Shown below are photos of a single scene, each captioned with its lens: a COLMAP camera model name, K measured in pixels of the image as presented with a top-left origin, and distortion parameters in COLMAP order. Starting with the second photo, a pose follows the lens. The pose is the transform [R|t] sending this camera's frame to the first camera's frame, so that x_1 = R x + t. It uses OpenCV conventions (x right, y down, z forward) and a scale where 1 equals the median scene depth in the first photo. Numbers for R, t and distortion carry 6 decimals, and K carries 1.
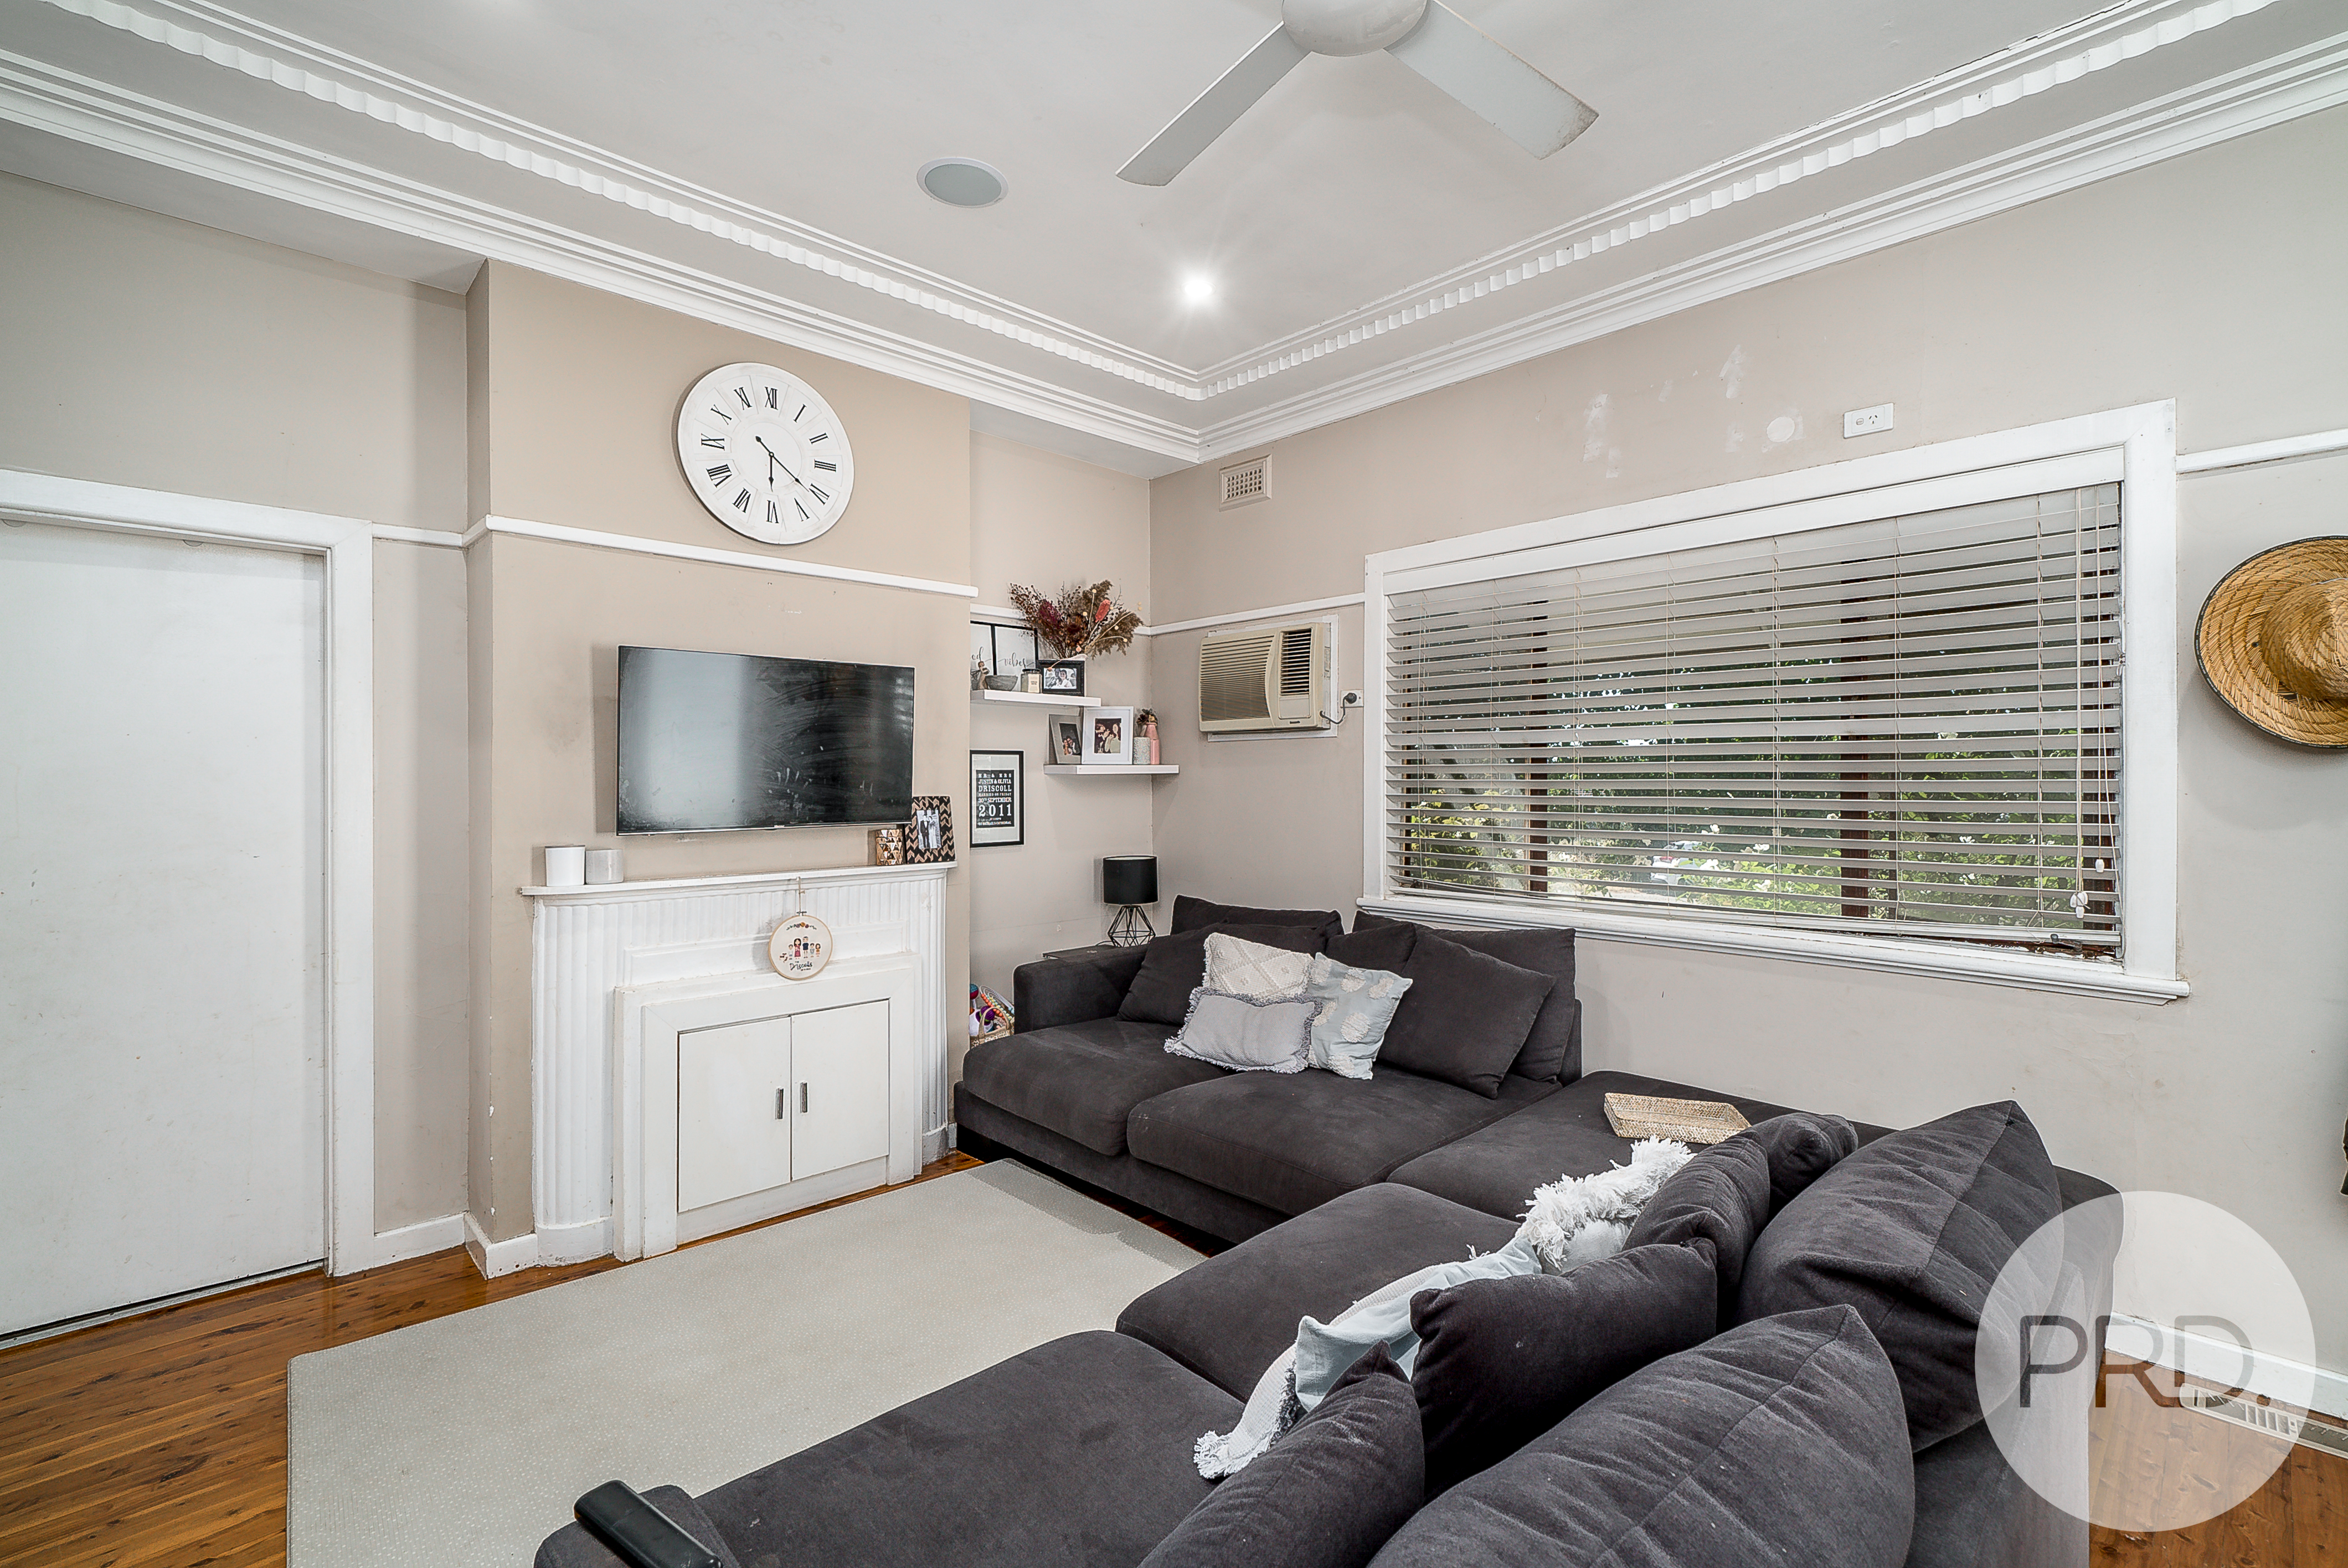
lens RADIAL K [[1033.7, 0, 1160.3], [0, 1033.7, 759.8], [0, 0, 1]] dist [-0.002367, -0.000261]
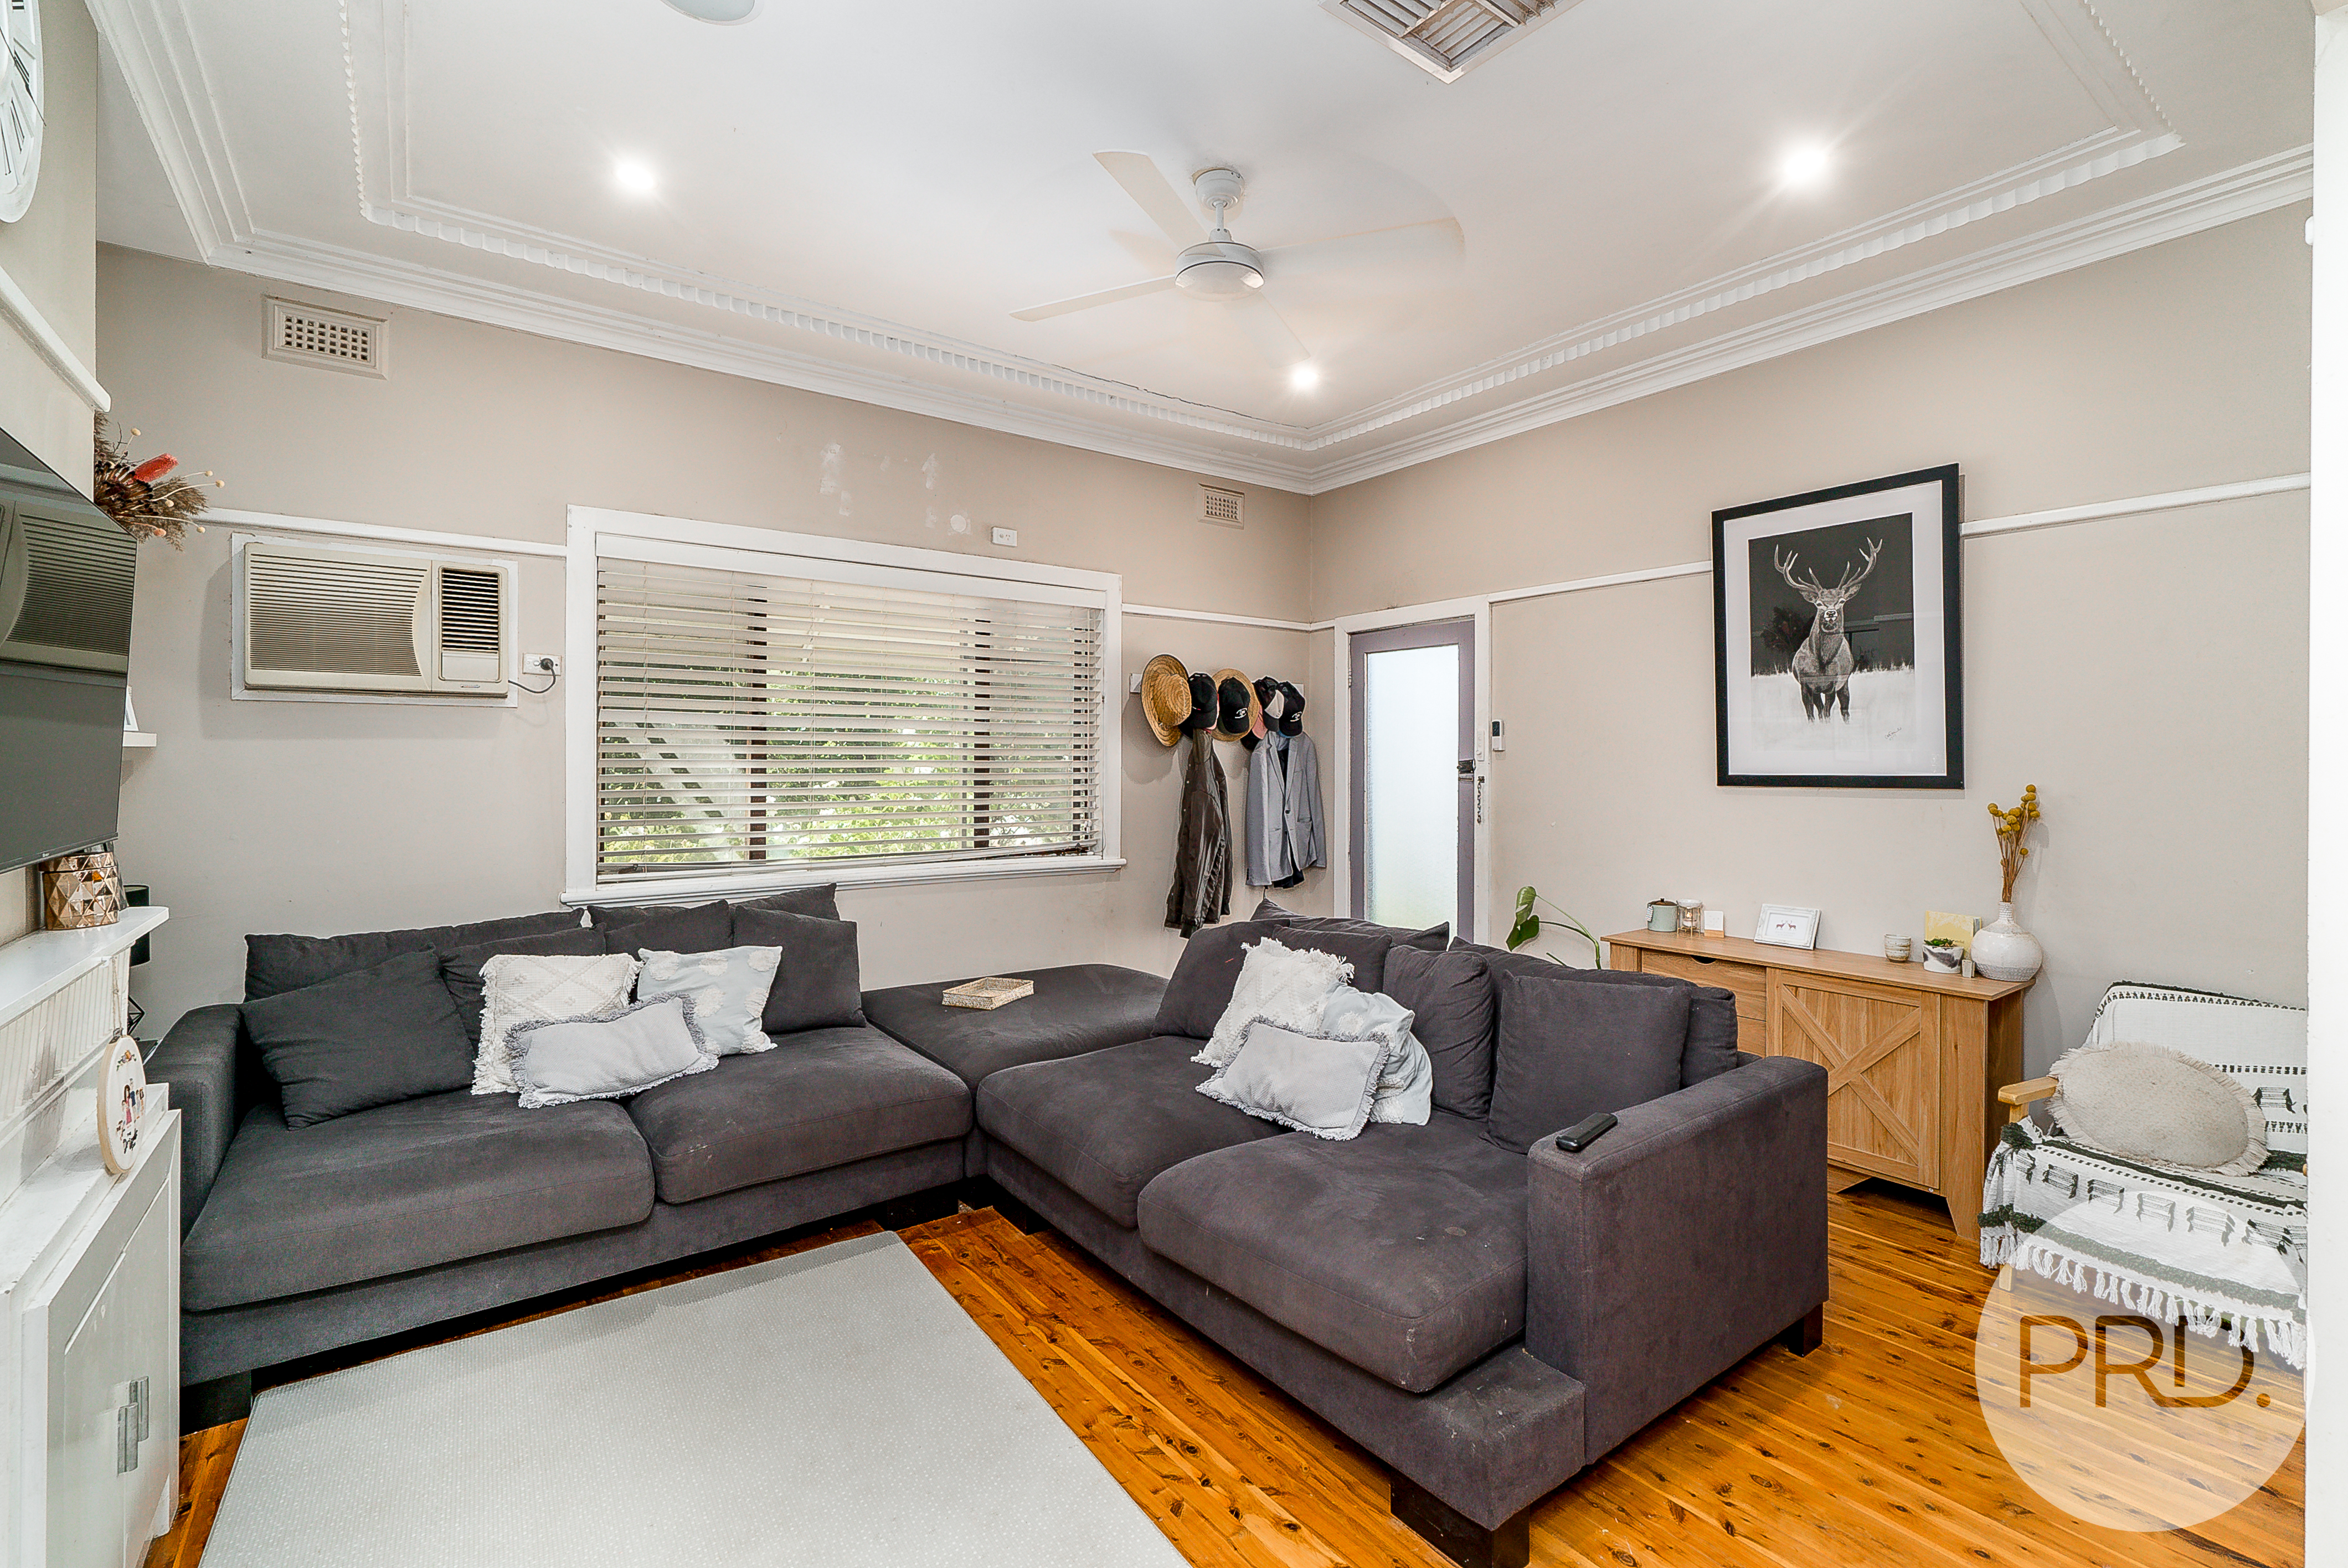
lens RADIAL K [[1033.7, 0, 1160.3], [0, 1033.7, 759.8], [0, 0, 1]] dist [-0.002367, -0.000261]
pose [[0.131451, 0.005258, 0.991309, -0.679695], [-0.021512, 0.999766, -0.002450, 0.012644], [-0.991089, -0.021003, 0.131533, 0.422804]]
